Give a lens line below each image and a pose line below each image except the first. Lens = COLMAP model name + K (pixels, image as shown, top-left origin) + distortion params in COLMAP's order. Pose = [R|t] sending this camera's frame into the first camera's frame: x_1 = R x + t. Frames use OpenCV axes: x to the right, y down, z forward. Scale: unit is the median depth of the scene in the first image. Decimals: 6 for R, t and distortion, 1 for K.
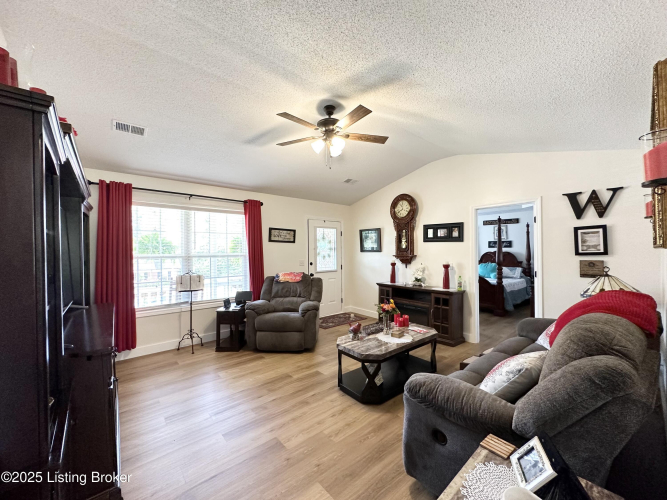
lens RADIAL K [[271.8, 0, 334.7], [0, 271.8, 249.6], [0, 0, 1]] dist [-0.001337, 0.000510]
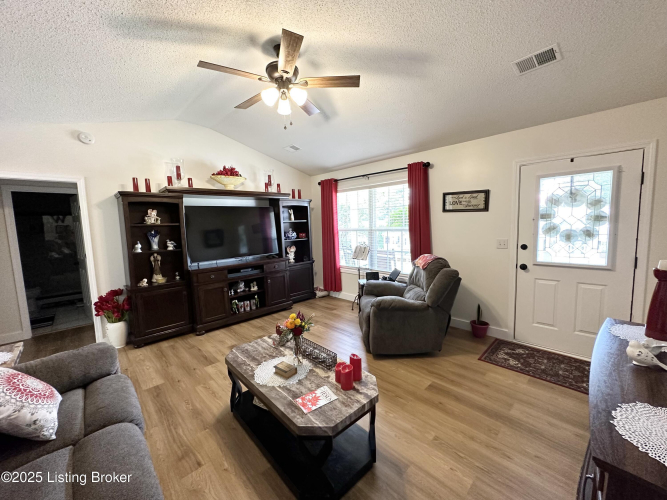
lens RADIAL K [[271.8, 0, 334.0], [0, 271.8, 248.4], [0, 0, 1]] dist [-0.001337, 0.000510]
pose [[0.041506, 0.099313, -0.994190, 0.495780], [0.031443, 0.994425, 0.100649, -0.013852], [0.998643, -0.035438, 0.038152, 0.659320]]
